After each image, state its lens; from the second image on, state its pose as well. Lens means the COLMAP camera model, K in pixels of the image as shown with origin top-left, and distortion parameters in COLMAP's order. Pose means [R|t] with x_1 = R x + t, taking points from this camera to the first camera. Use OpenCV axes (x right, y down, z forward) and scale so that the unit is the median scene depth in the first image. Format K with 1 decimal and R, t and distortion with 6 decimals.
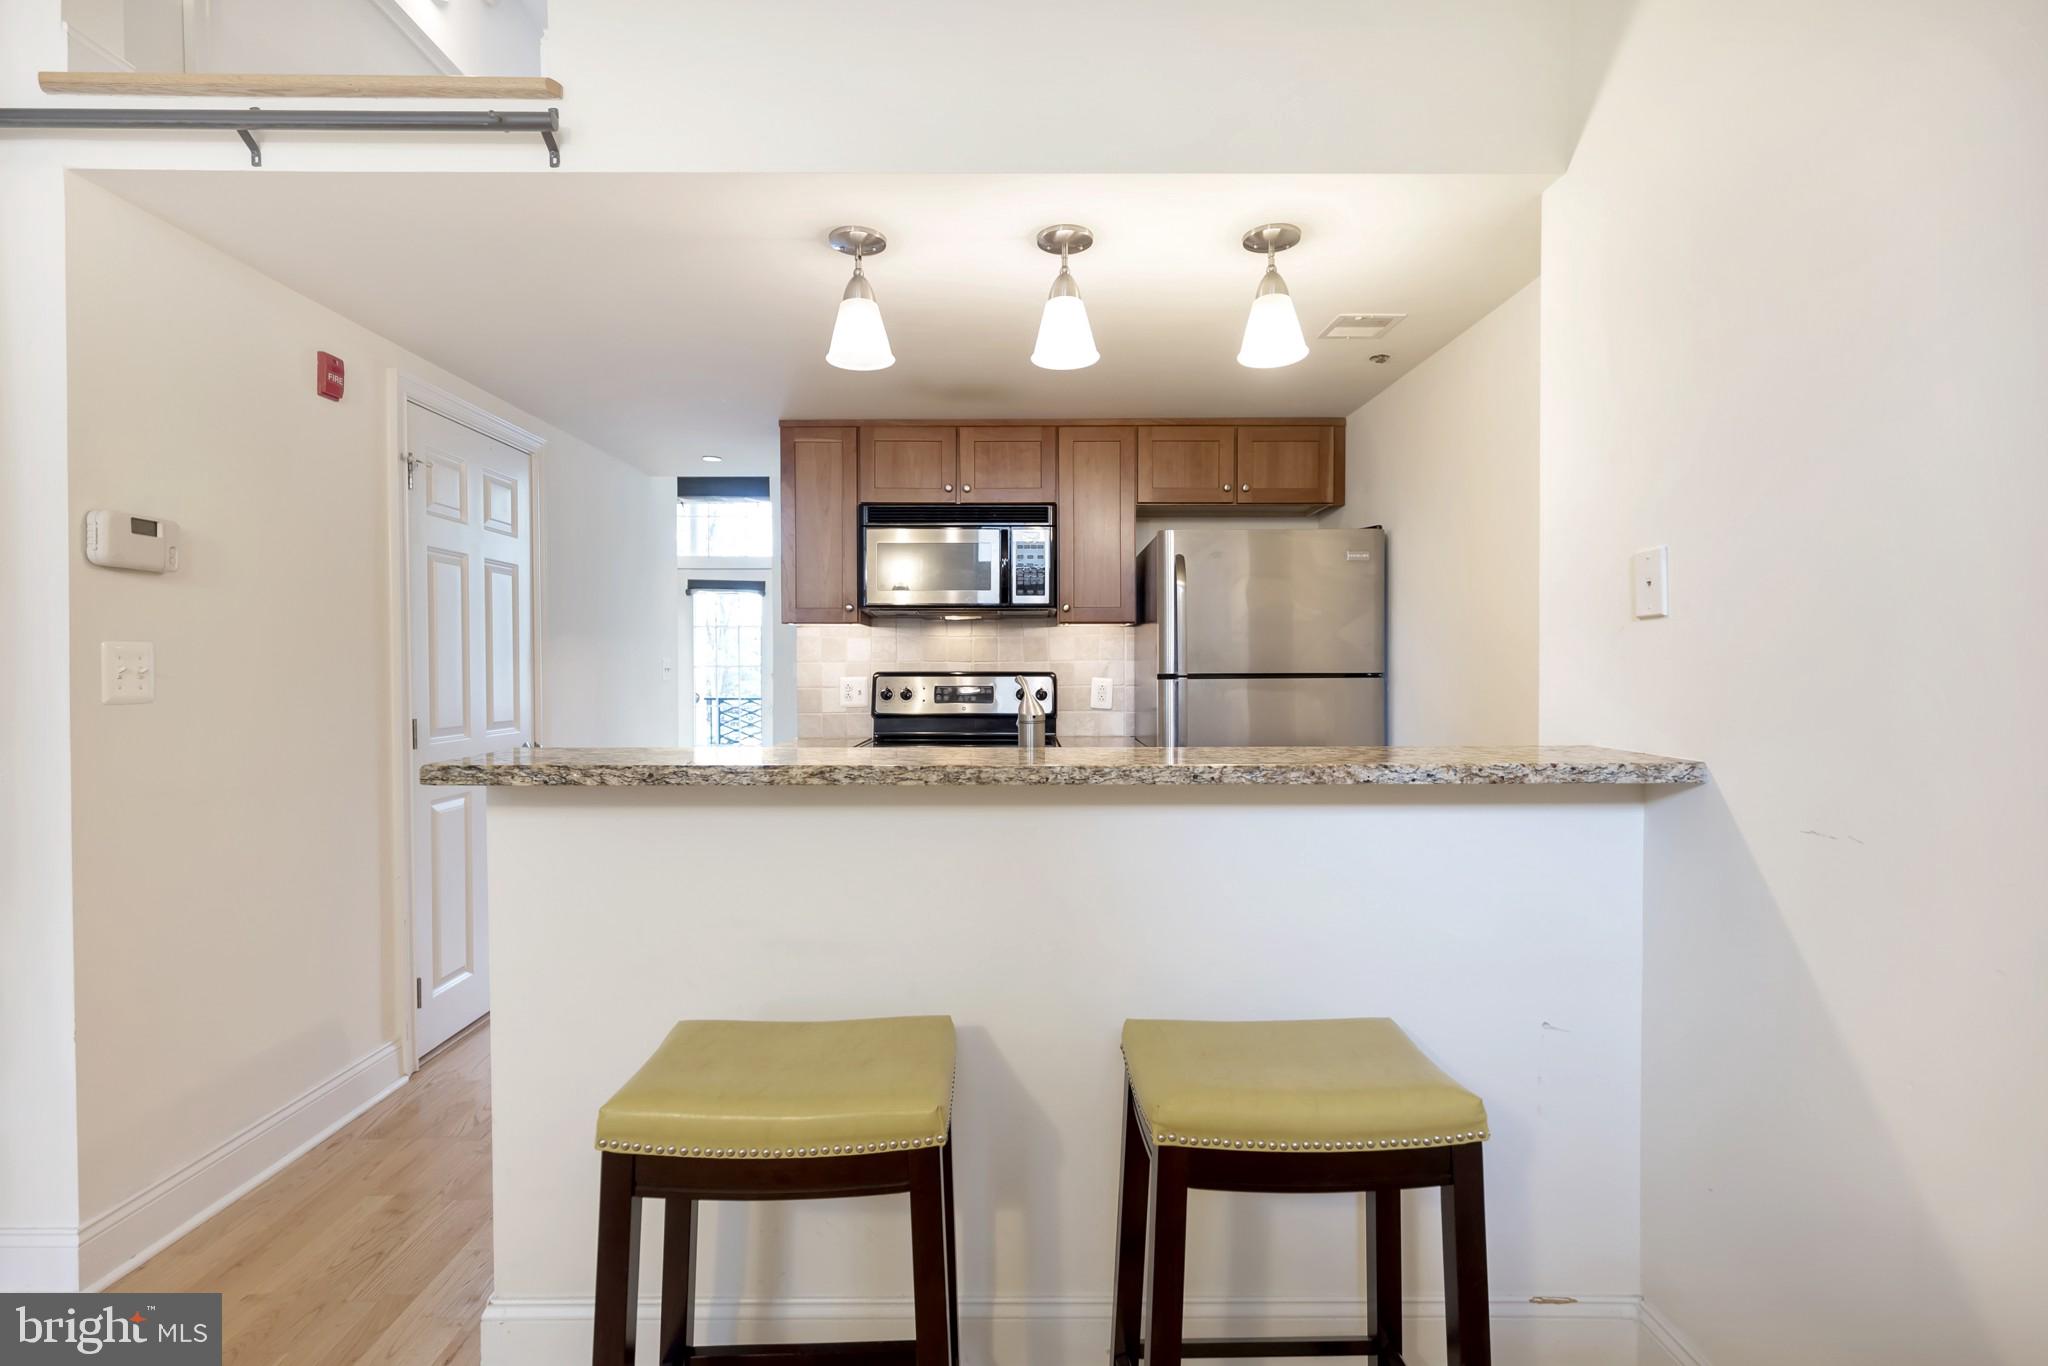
lens RADIAL K [[920.5, 0, 1024.0], [0, 920.5, 683.0], [0, 0, 1]] dist [0.002074, 0.000103]
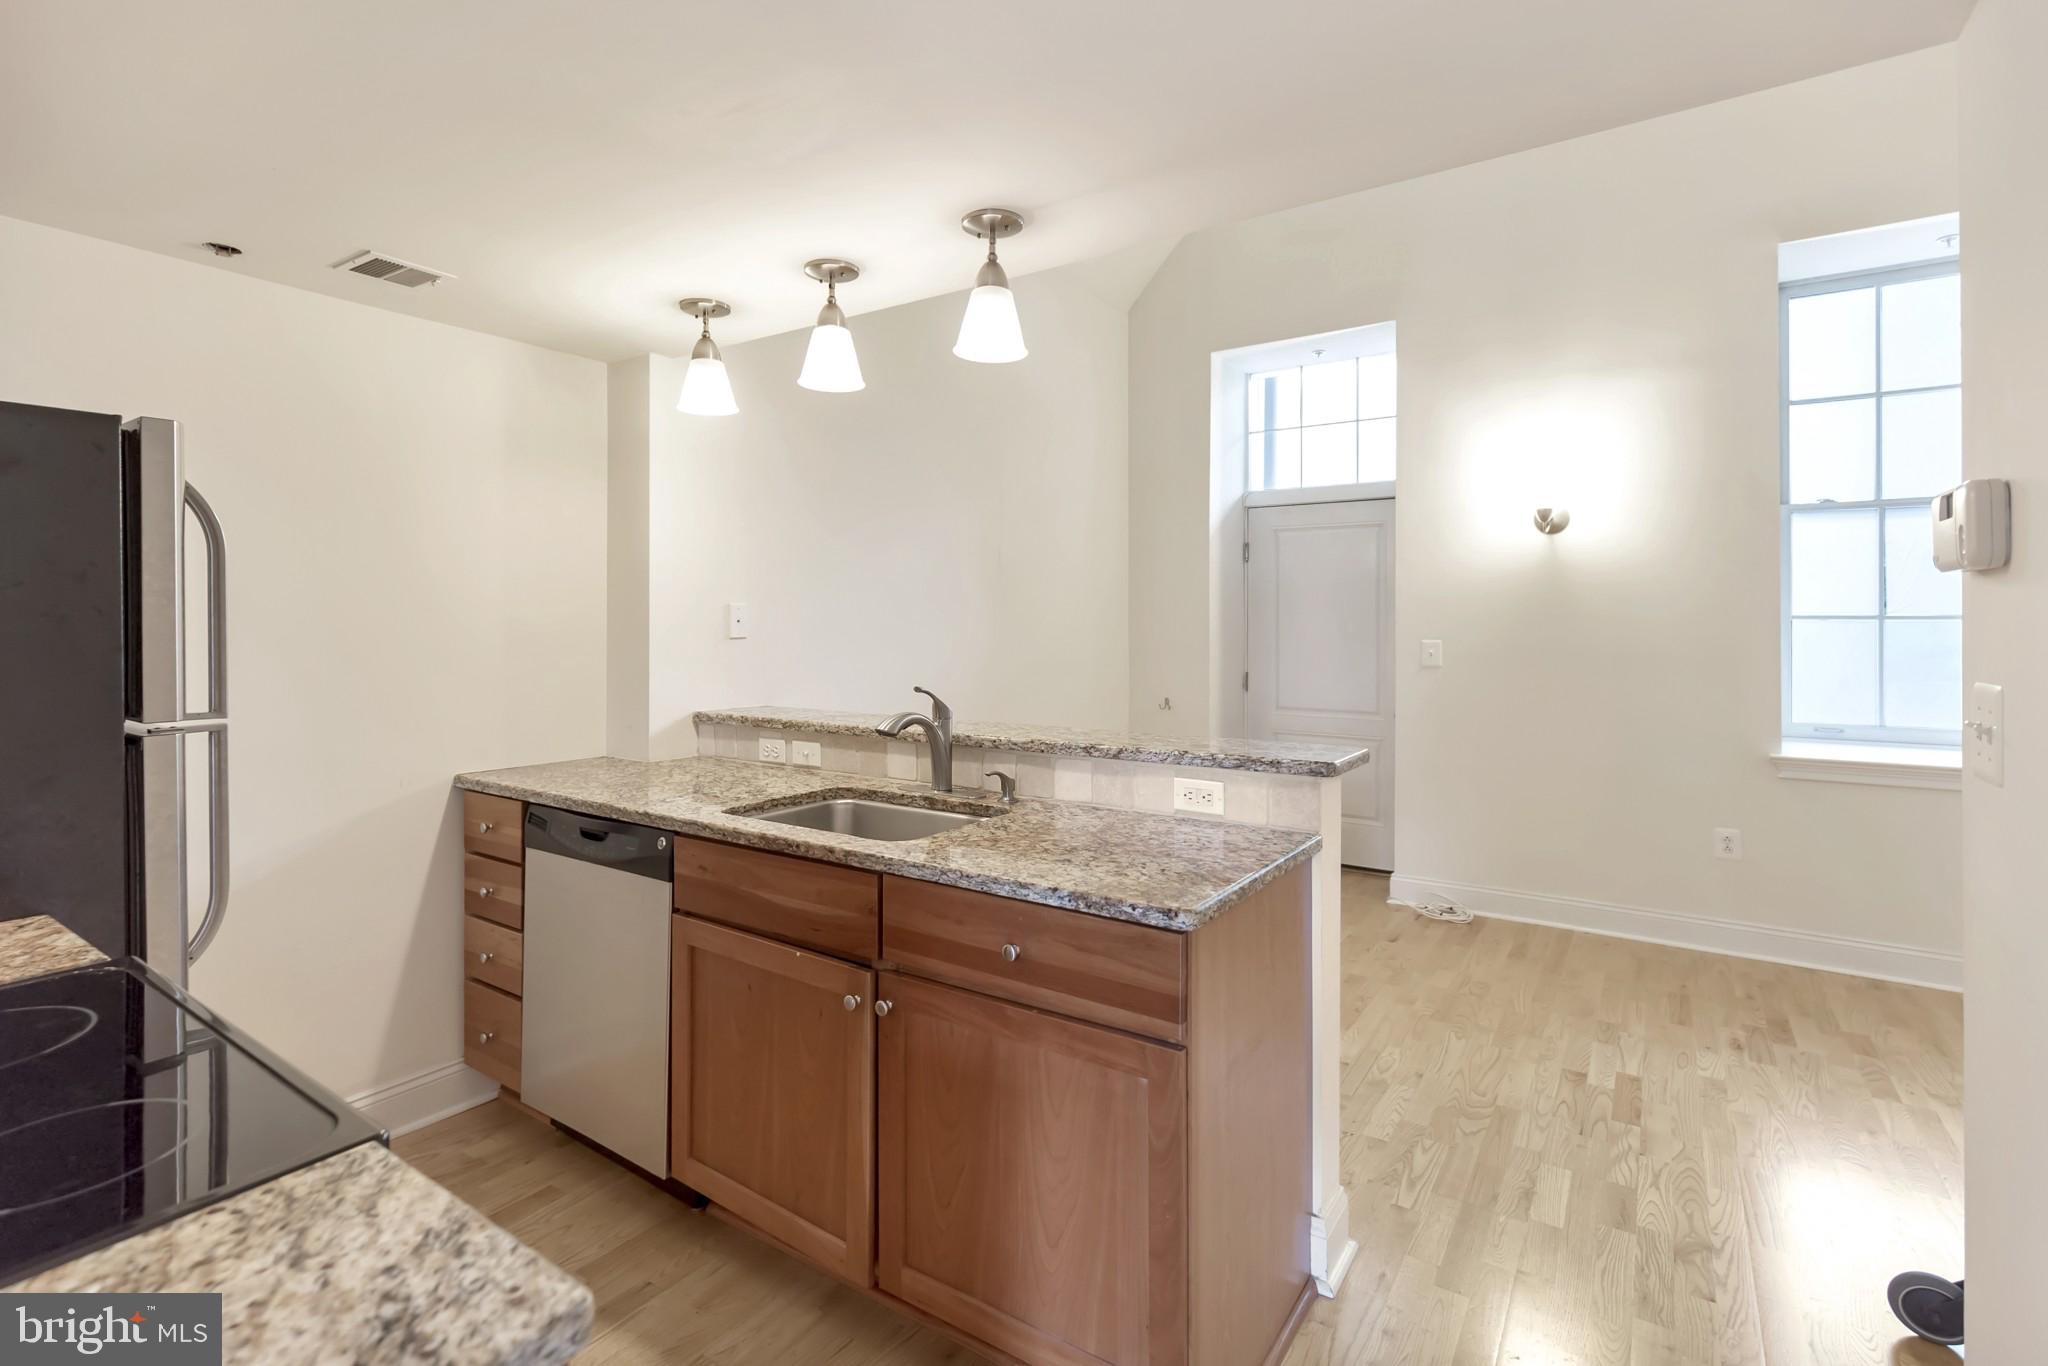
lens RADIAL K [[951.7, 0, 1025.7], [0, 951.7, 601.1], [0, 0, 1]] dist [0.001346, 0.000106]
pose [[-0.817229, 0.017151, 0.576058, -0.429966], [0.013911, 0.999853, -0.010034, -0.053044], [-0.576145, -0.000187, -0.817347, 1.005406]]
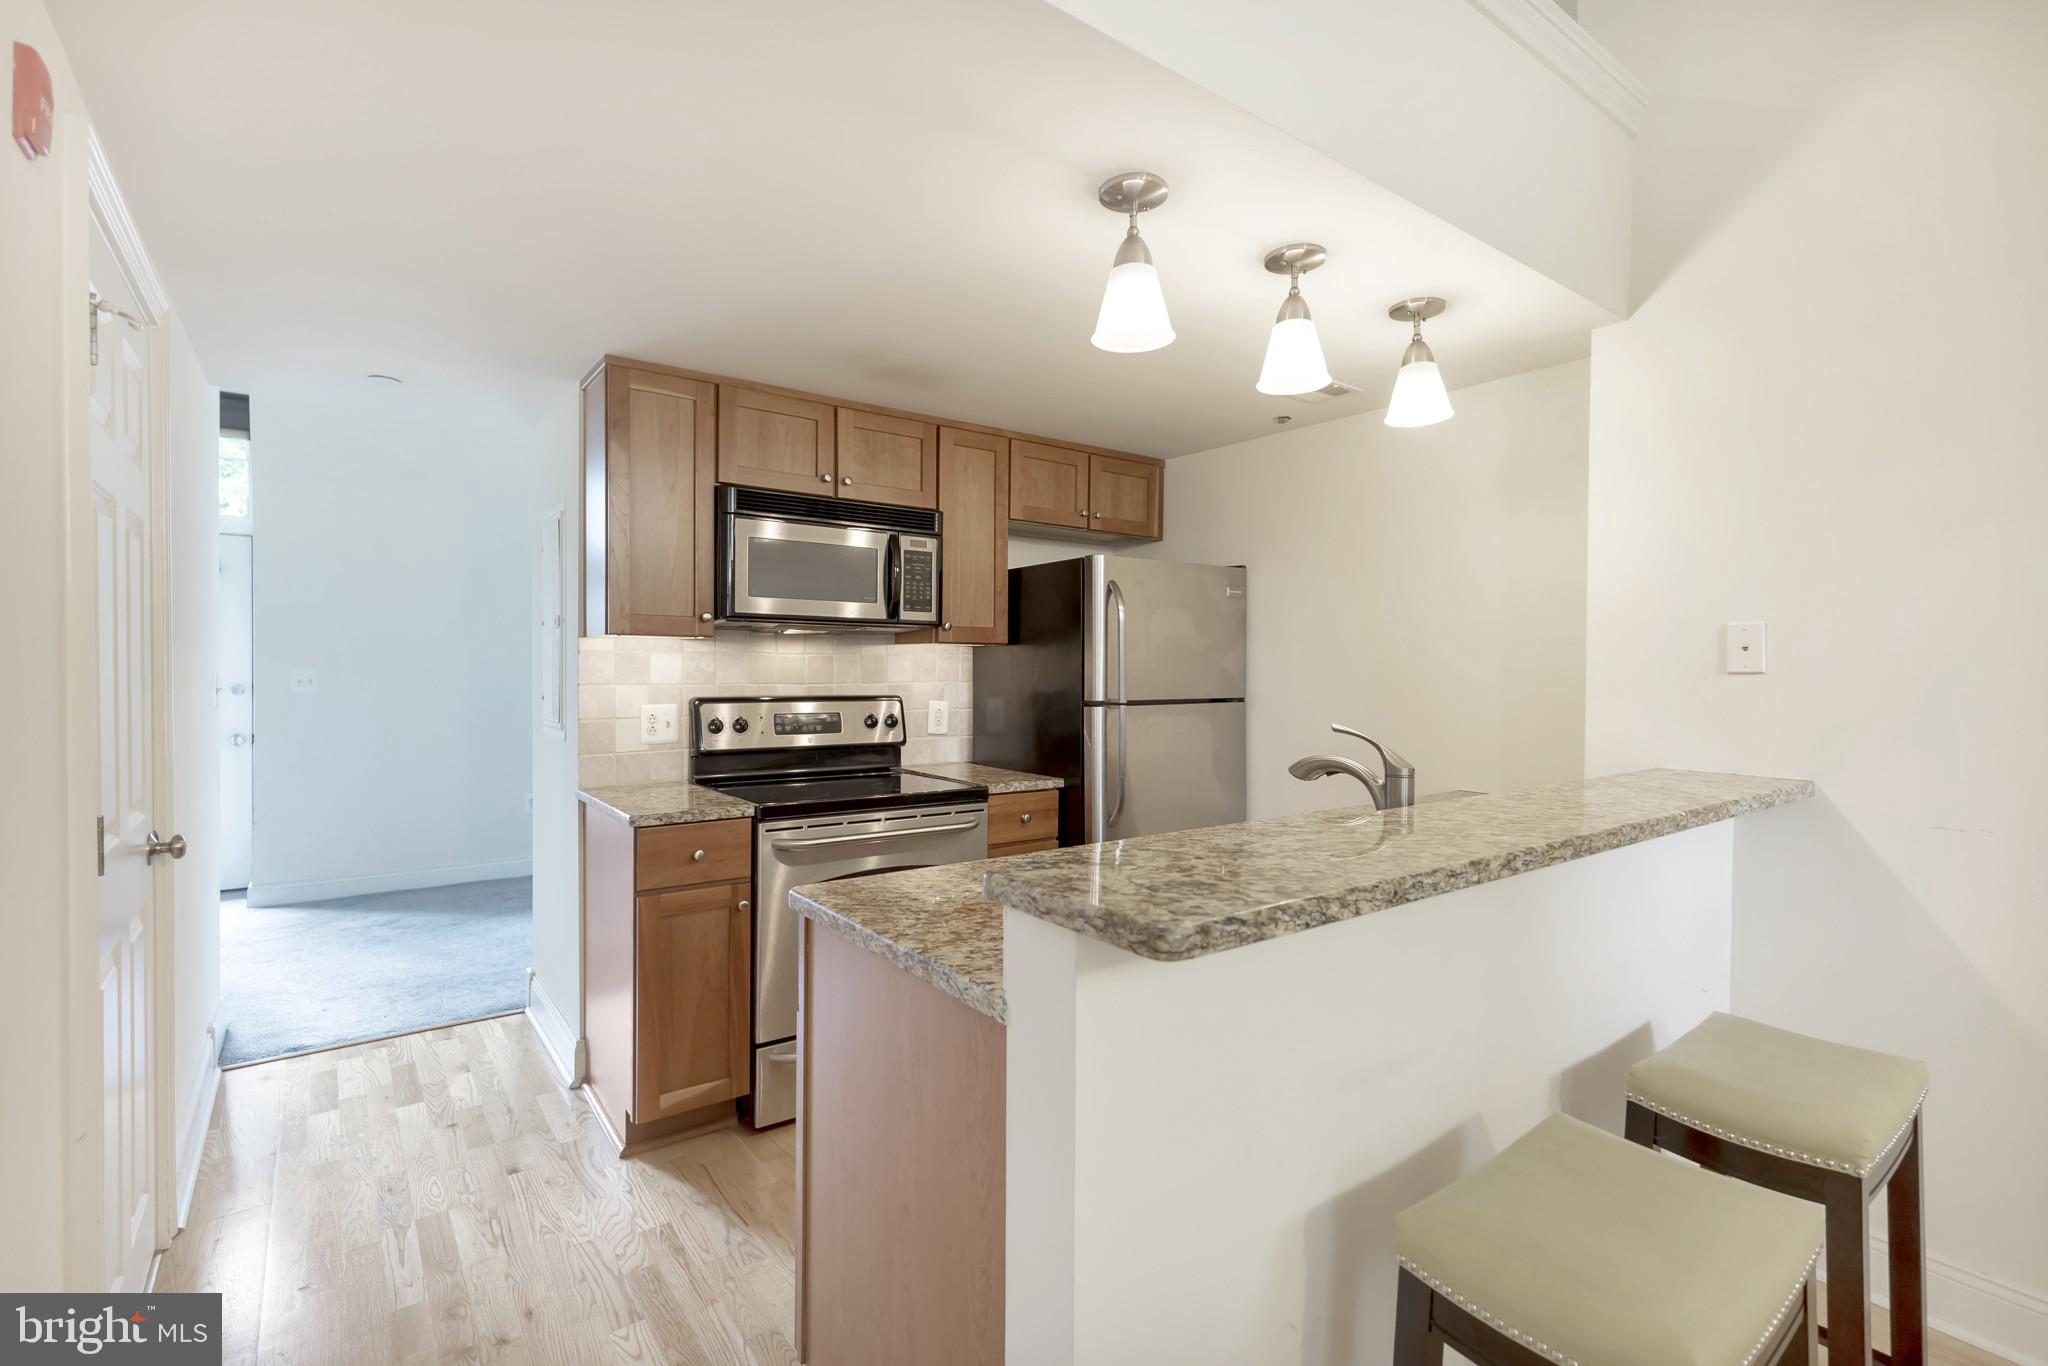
lens RADIAL K [[908.0, 0, 1024.0], [0, 908.0, 683.0], [0, 0, 1]] dist [0.000393, -0.000116]
pose [[0.814071, -0.002122, 0.580762, -0.411759], [0.002401, 0.999997, 0.000288, -0.025949], [-0.580761, 0.001160, 0.814074, 0.226764]]
